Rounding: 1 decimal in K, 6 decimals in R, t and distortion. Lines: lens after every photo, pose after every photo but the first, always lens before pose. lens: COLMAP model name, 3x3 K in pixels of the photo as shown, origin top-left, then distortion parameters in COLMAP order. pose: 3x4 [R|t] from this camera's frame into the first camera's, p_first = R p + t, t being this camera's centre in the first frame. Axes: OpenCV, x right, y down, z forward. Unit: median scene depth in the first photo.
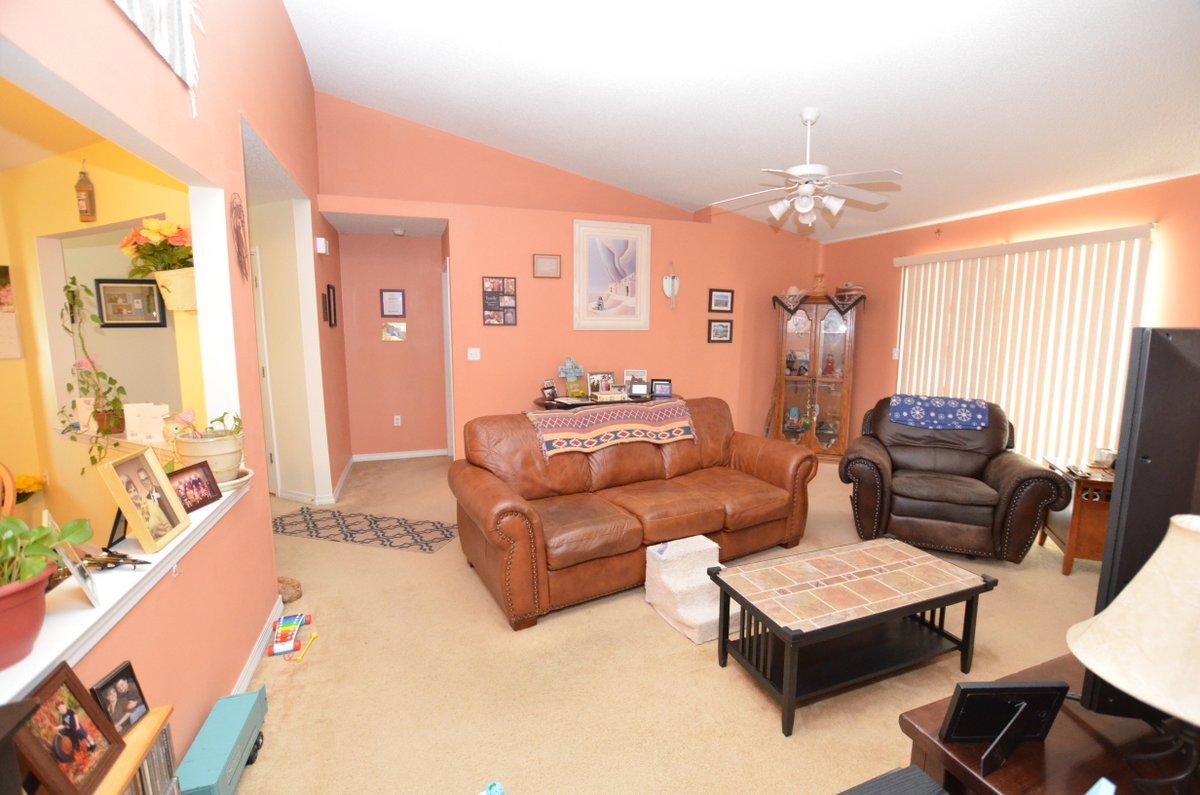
lens RADIAL K [[529.0, 0, 600.0], [0, 529.0, 397.5], [0, 0, 1]] dist [-0.037499, 0.000209]
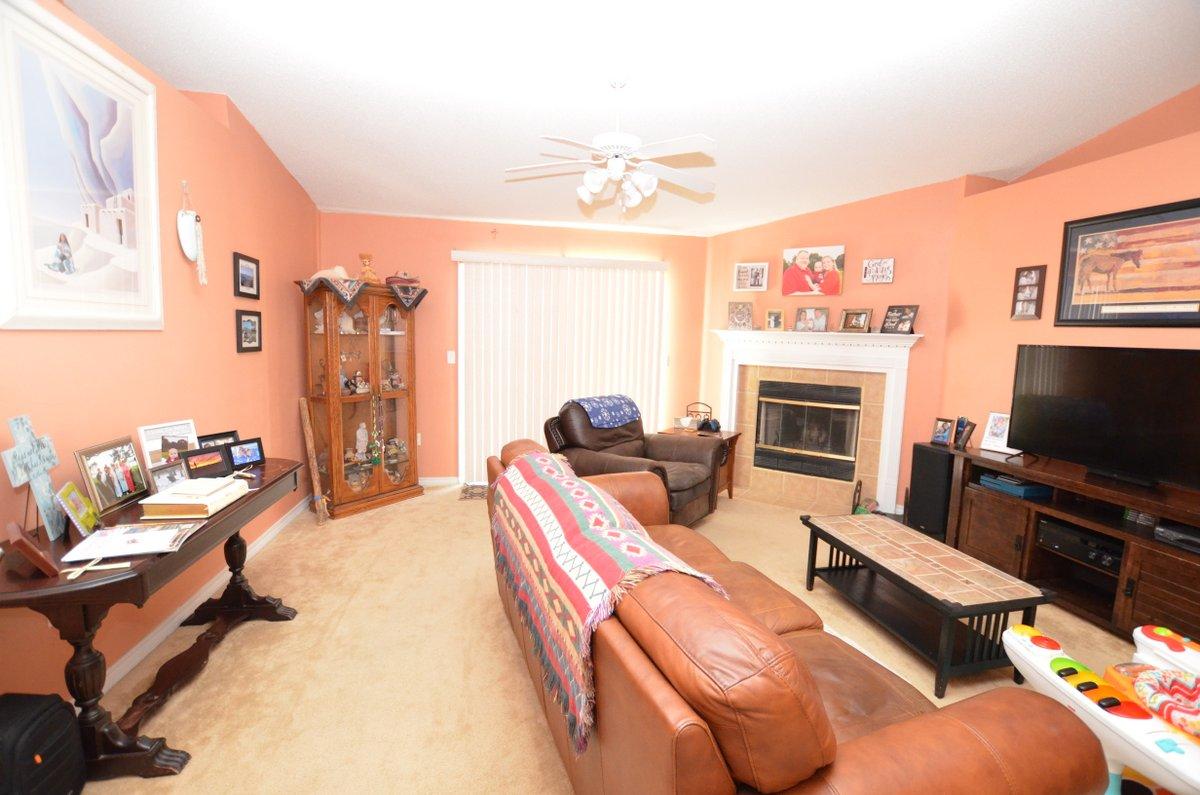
lens RADIAL K [[529.0, 0, 600.0], [0, 529.0, 397.5], [0, 0, 1]] dist [-0.037499, 0.000209]
pose [[0.125183, -0.116612, 0.985257, -0.299706], [0.104780, 0.989069, 0.103751, -0.080551], [-0.986585, 0.090247, 0.136033, 0.611105]]
